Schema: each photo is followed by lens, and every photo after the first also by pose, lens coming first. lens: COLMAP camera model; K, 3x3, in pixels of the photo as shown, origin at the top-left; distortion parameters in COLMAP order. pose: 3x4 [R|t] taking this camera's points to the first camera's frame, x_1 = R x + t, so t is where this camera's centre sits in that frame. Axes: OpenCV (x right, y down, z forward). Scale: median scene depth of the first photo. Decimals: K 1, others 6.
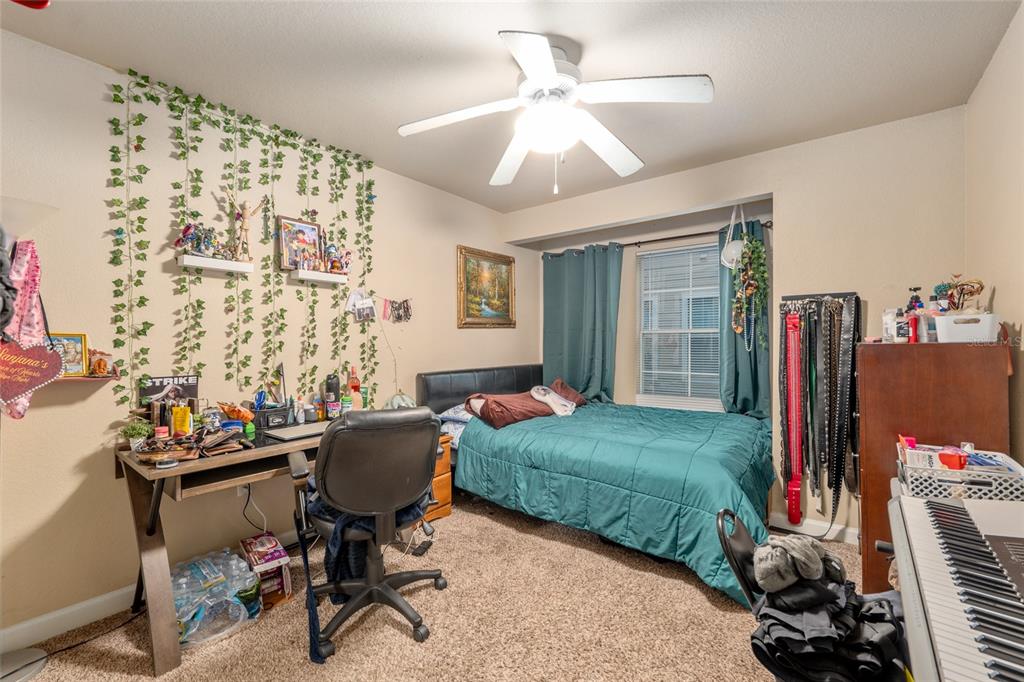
lens RADIAL K [[426.6, 0, 508.8], [0, 426.6, 345.6], [0, 0, 1]] dist [-0.010988, 0.000281]
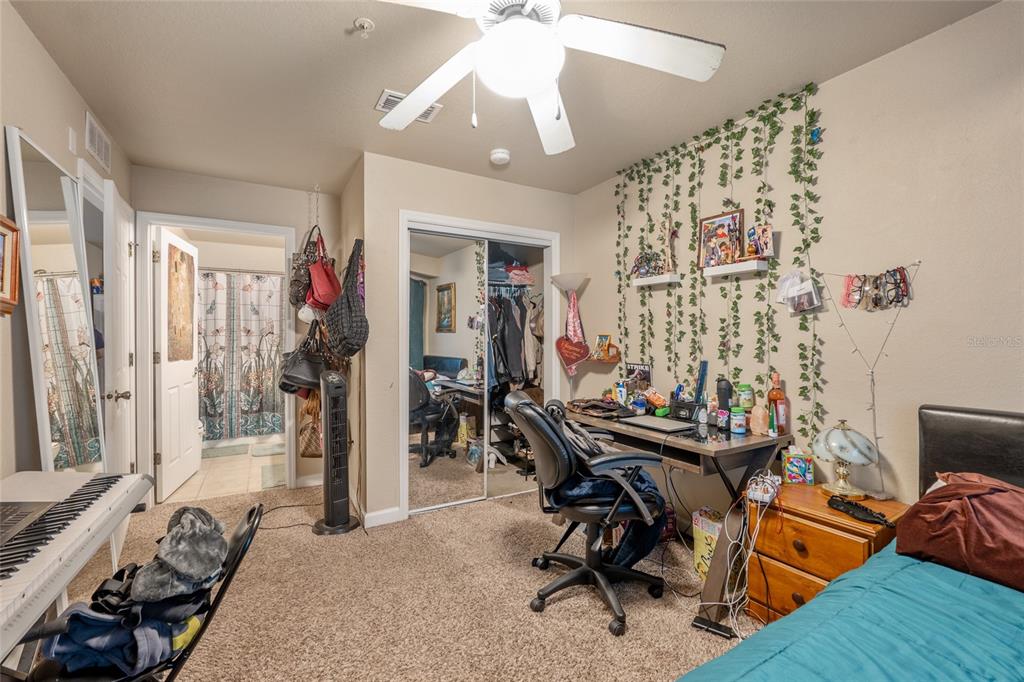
lens RADIAL K [[442.7, 0, 507.4], [0, 442.7, 346.4], [0, 0, 1]] dist [-0.003380, -0.000482]
pose [[-0.391618, 0.012241, -0.920046, 0.648534], [-0.019676, 0.999571, 0.021674, -0.009468], [0.919917, 0.026591, -0.391209, 0.999674]]
